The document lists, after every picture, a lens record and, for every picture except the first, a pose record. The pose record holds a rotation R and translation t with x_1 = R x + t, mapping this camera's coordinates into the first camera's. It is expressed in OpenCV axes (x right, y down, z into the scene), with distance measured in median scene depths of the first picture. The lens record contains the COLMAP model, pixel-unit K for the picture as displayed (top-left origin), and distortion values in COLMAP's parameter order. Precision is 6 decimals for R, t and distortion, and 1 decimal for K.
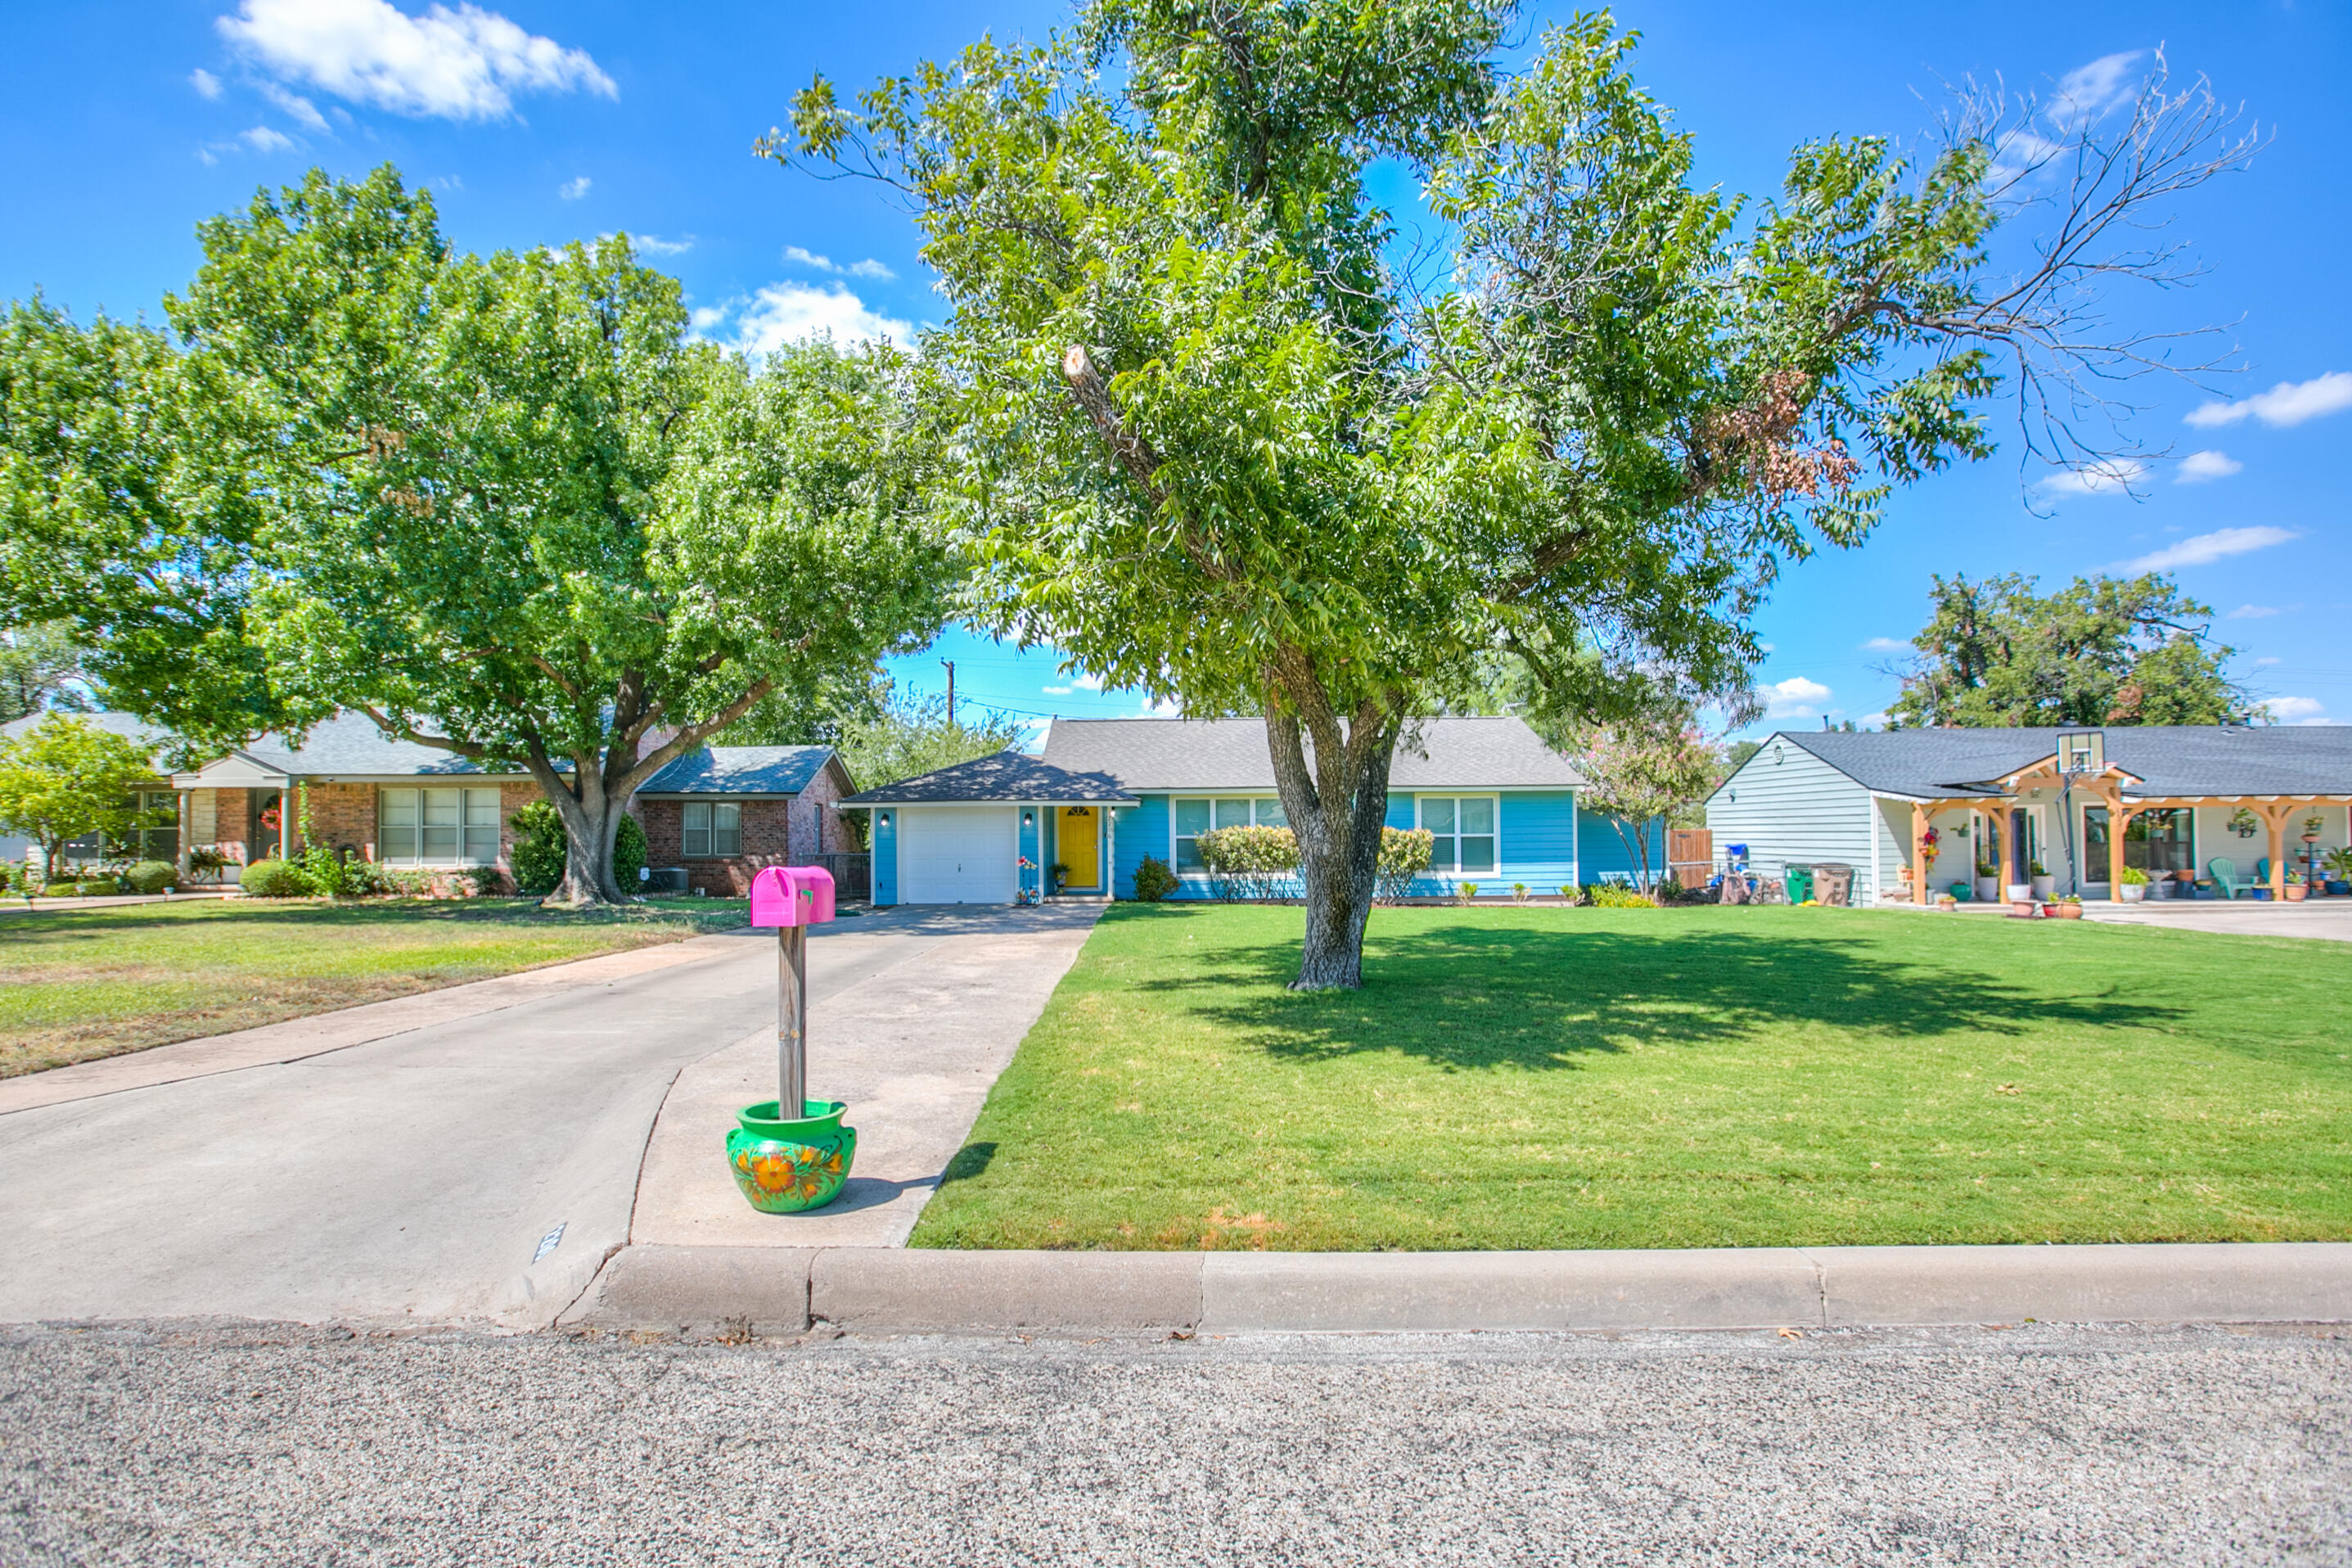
lens RADIAL K [[1099.4, 0, 1176.0], [0, 1099.4, 784.0], [0, 0, 1]] dist [0.025424, 0.000097]
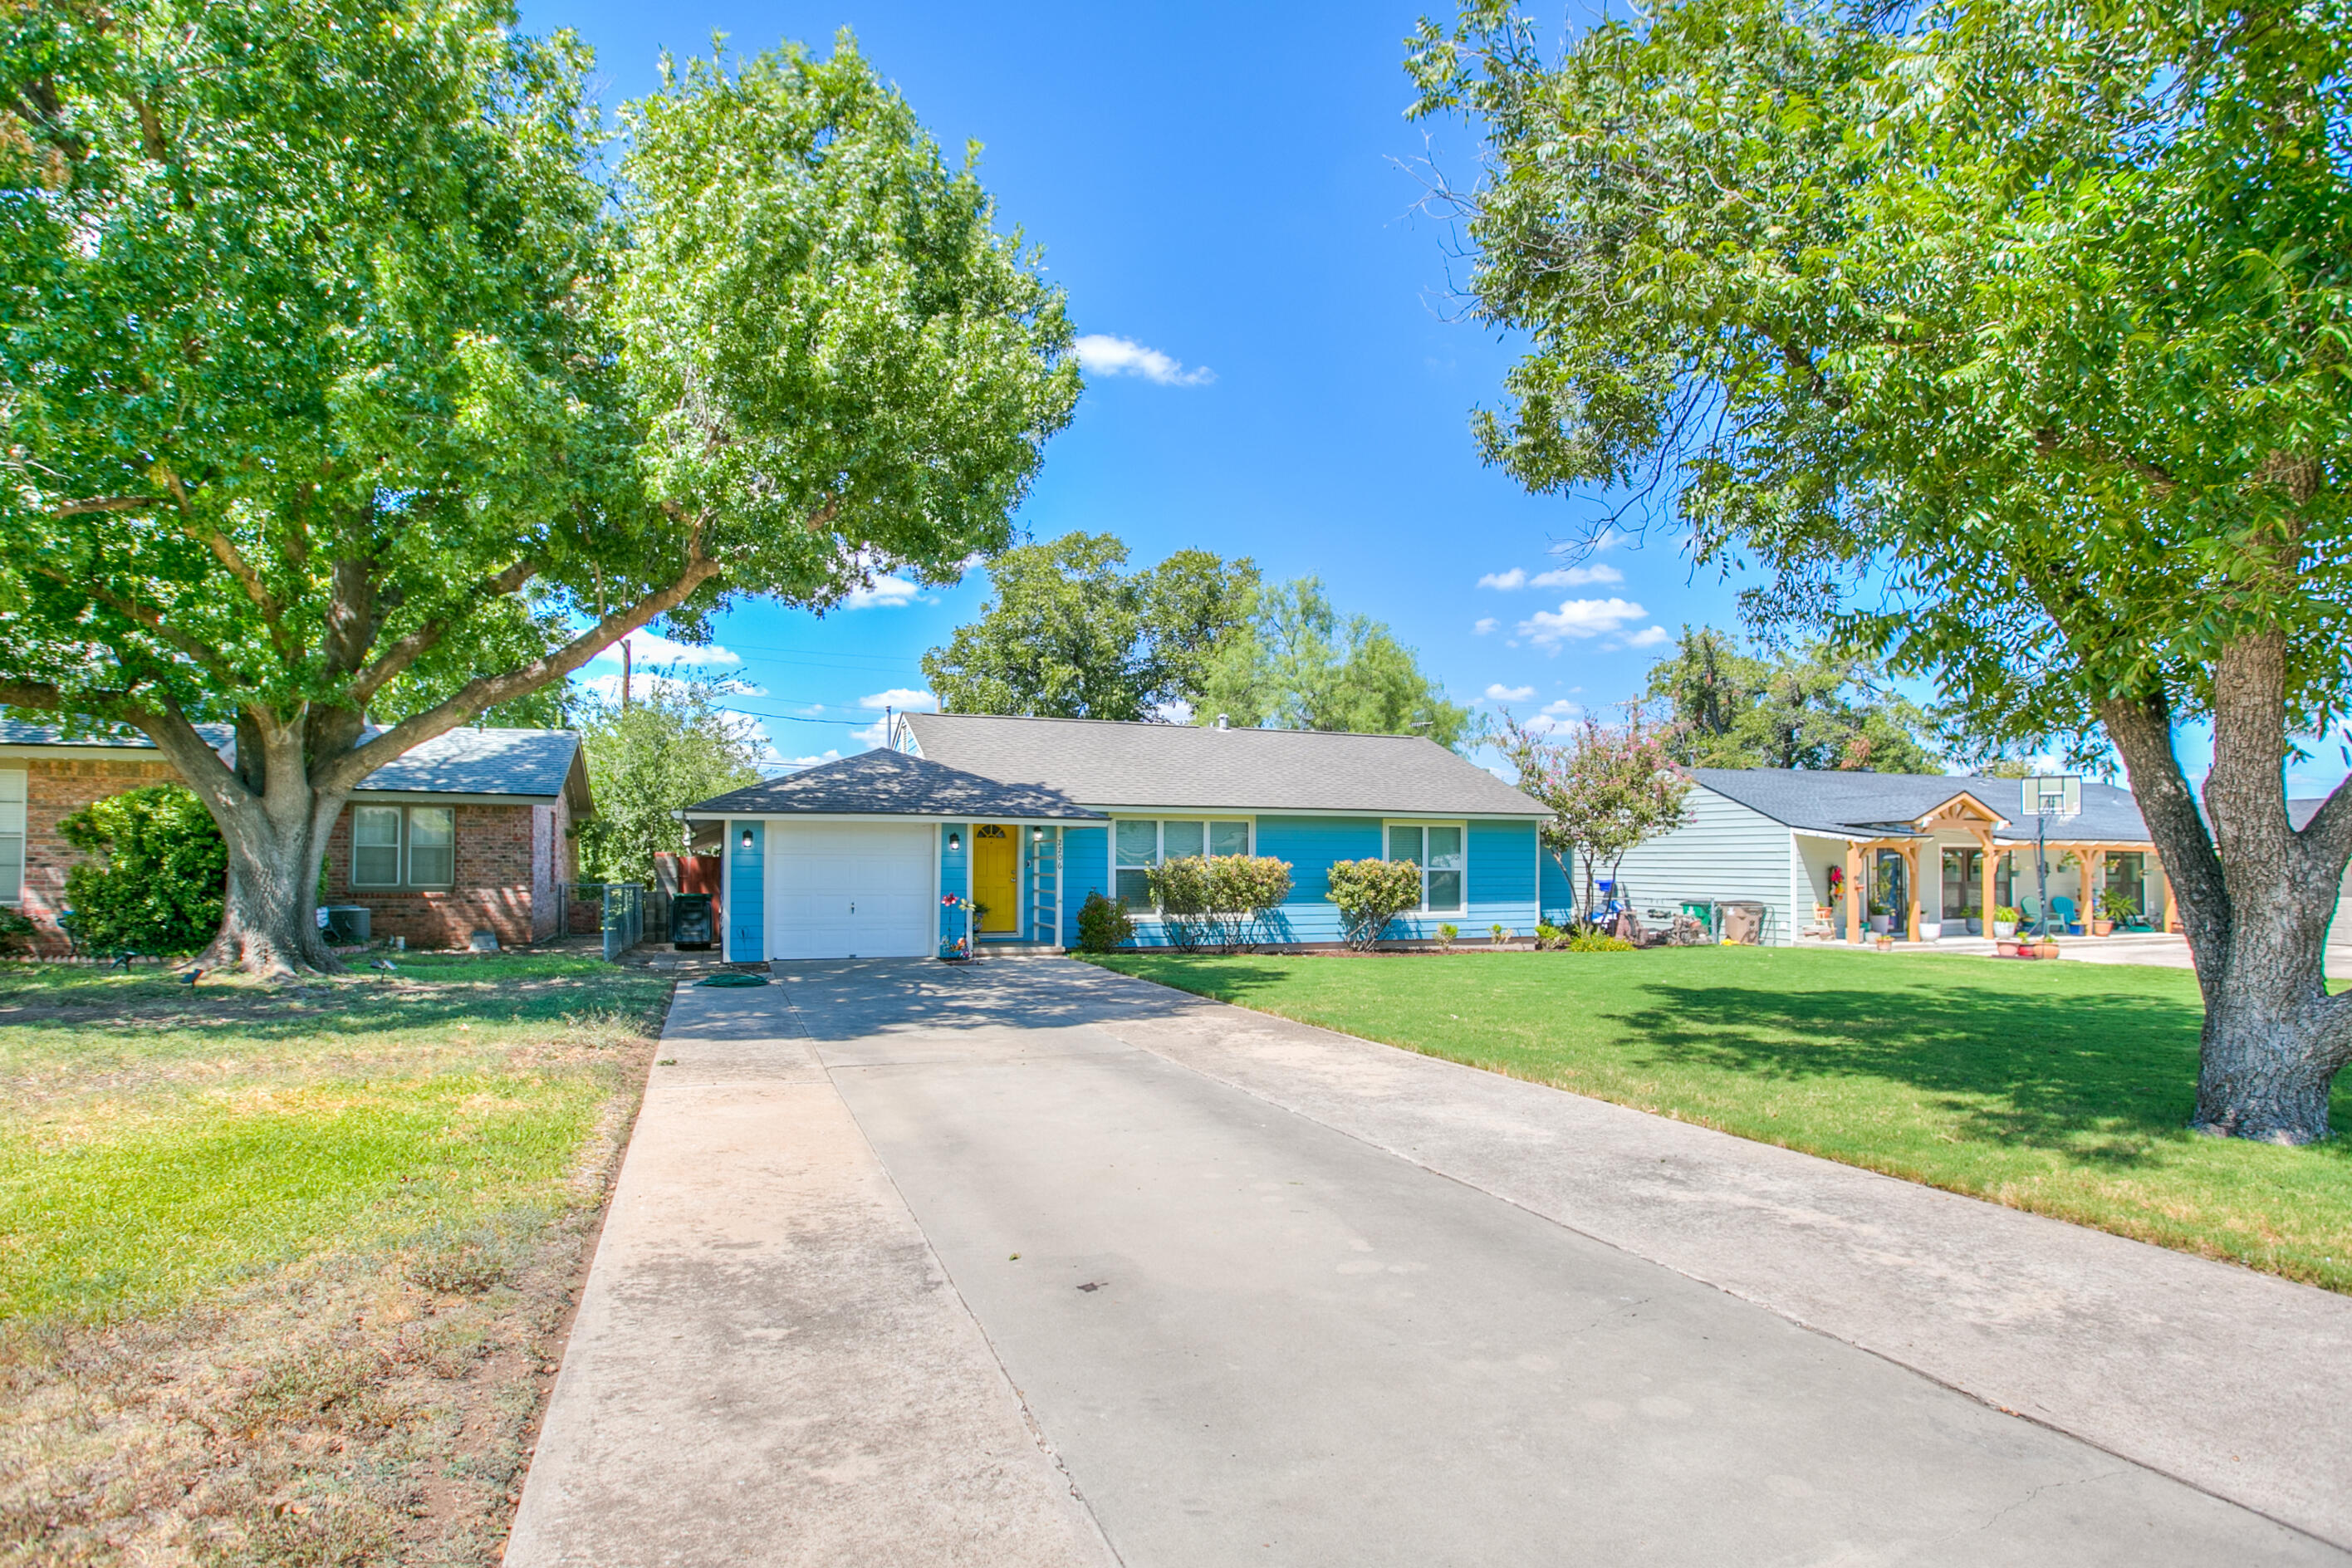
lens RADIAL K [[1132.6, 0, 1163.9], [0, 1132.6, 861.1], [0, 0, 1]] dist [0.019061, 0.000323]
pose [[0.945176, 0.012785, 0.326312, -0.237671], [-0.027651, 0.998778, 0.040959, 0.009421], [-0.325390, -0.047736, 0.944374, 0.229973]]
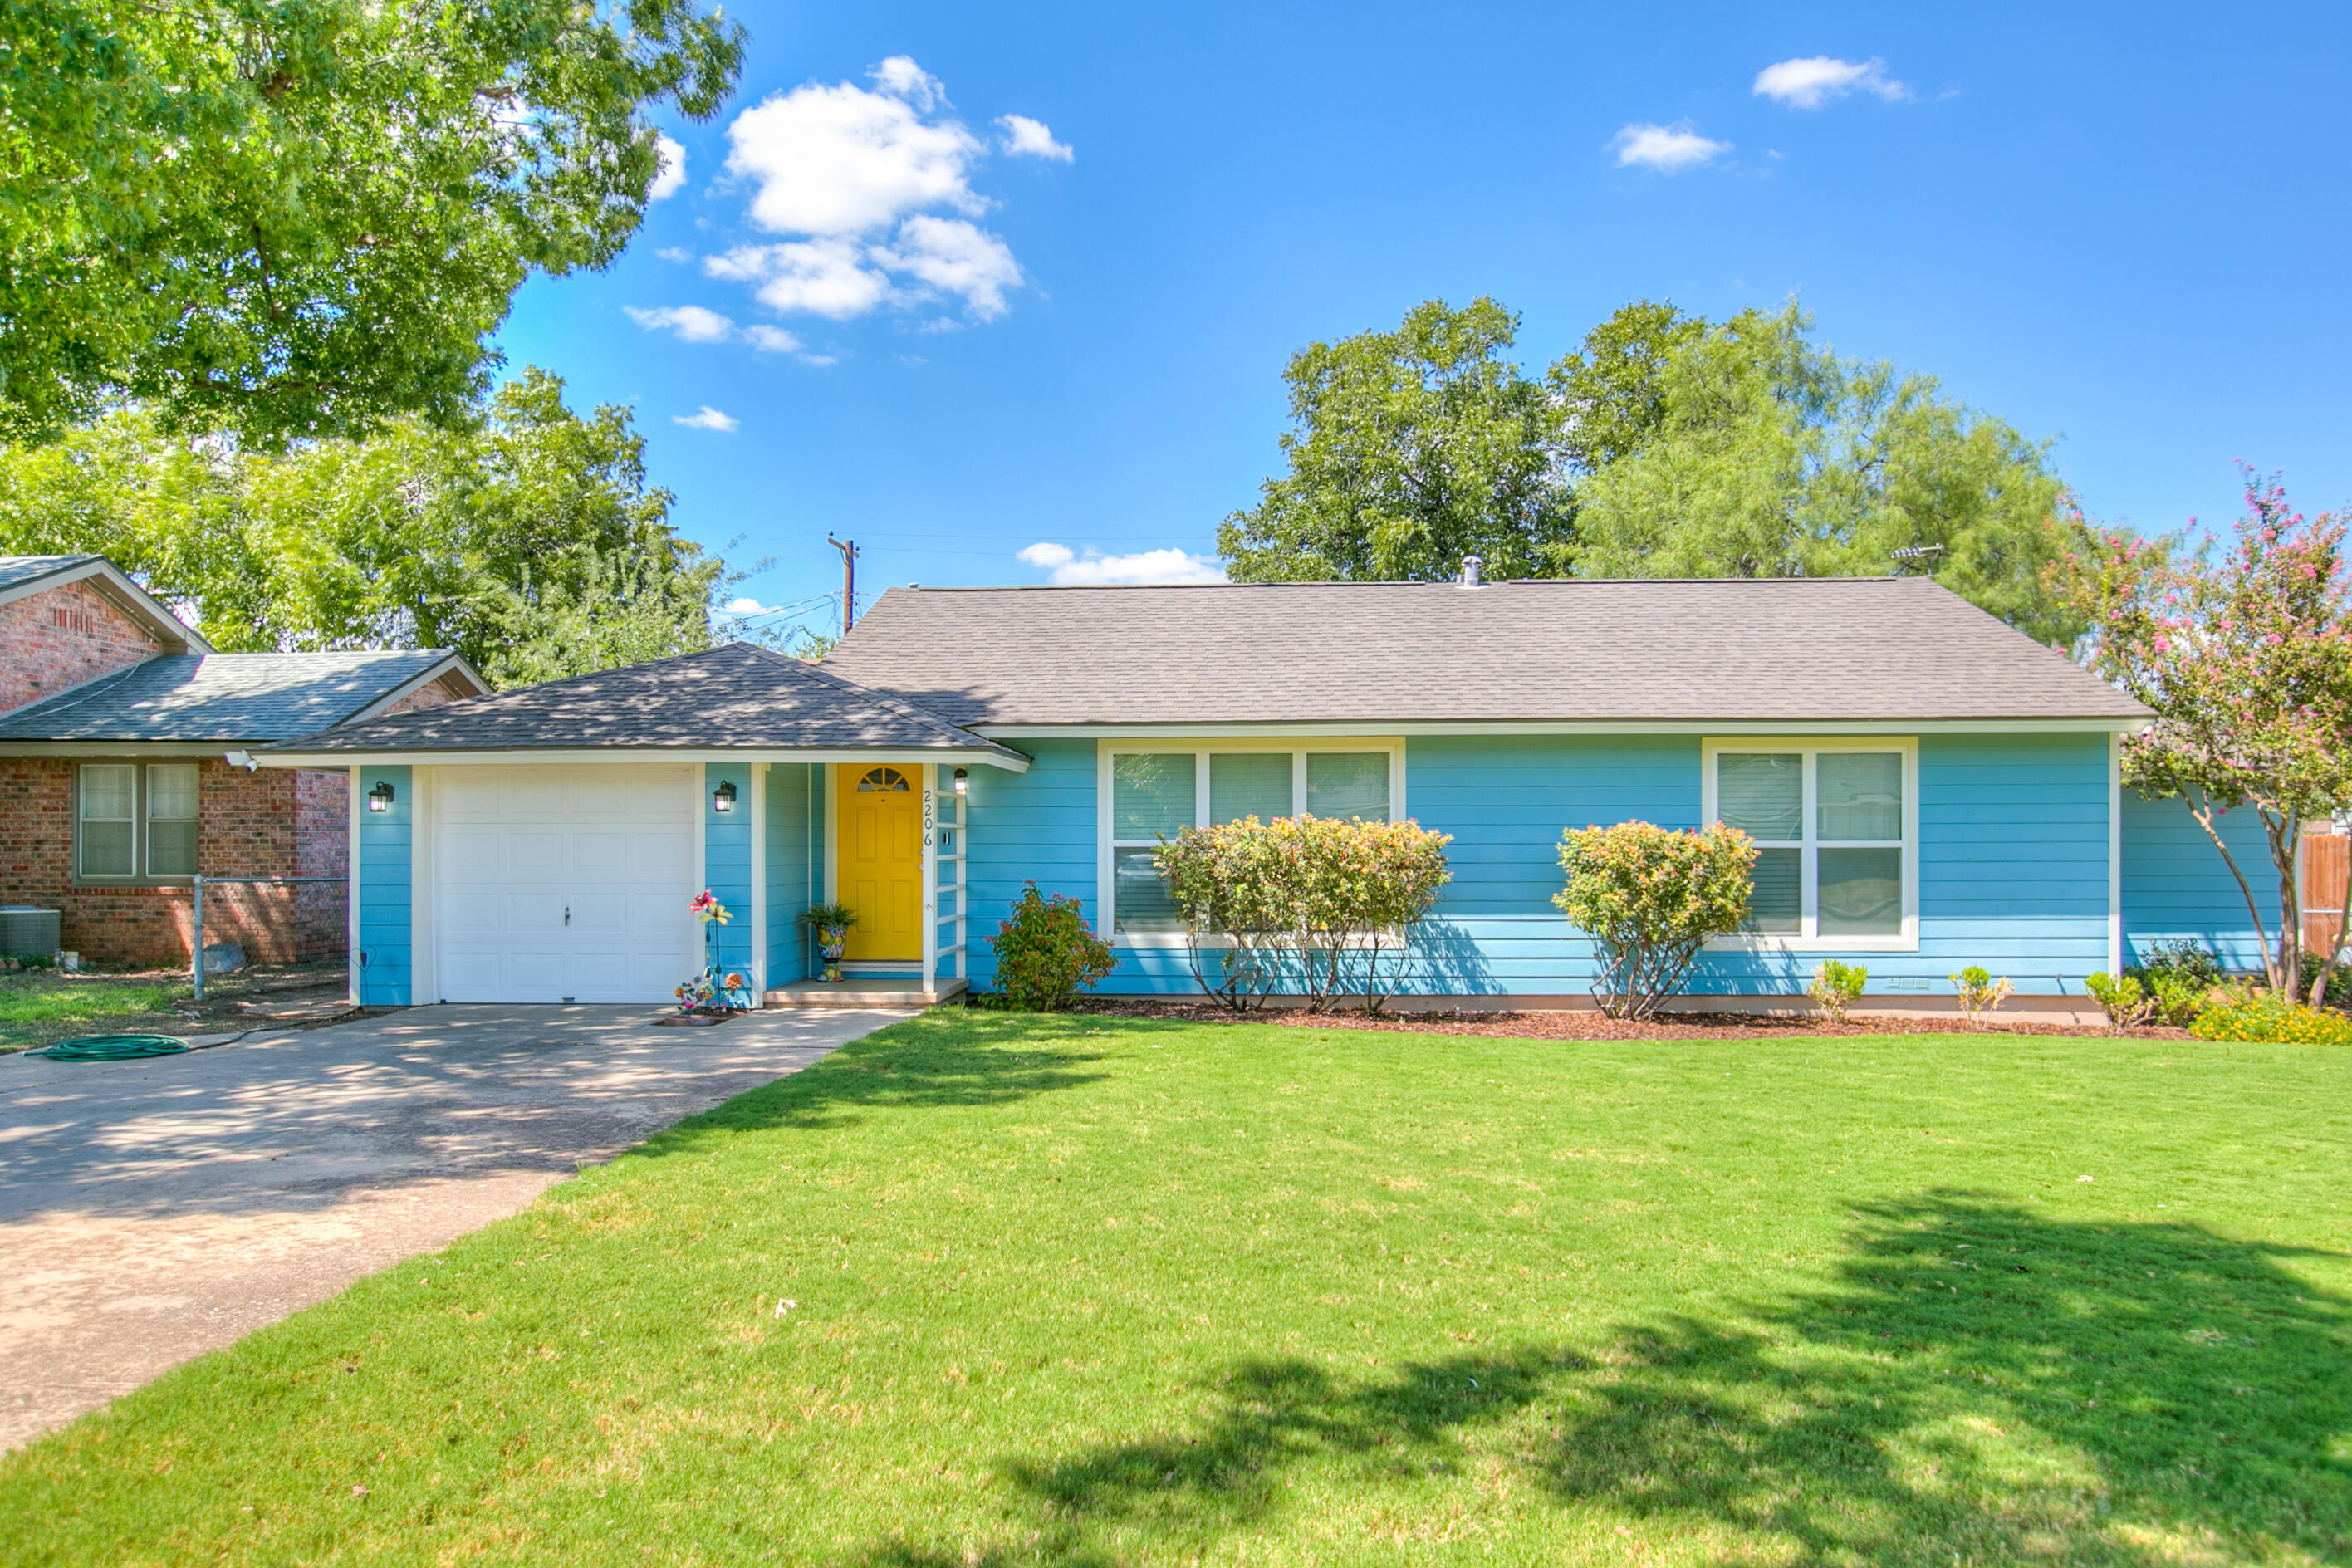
lens RADIAL K [[1572.1, 0, 1172.6], [0, 1572.1, 838.9], [0, 0, 1]] dist [0.000346, 0.000042]
pose [[0.997106, 0.005767, -0.075799, 0.068537], [-0.002390, 0.999003, 0.044568, 0.020316], [0.075981, -0.044258, 0.996127, 0.421688]]
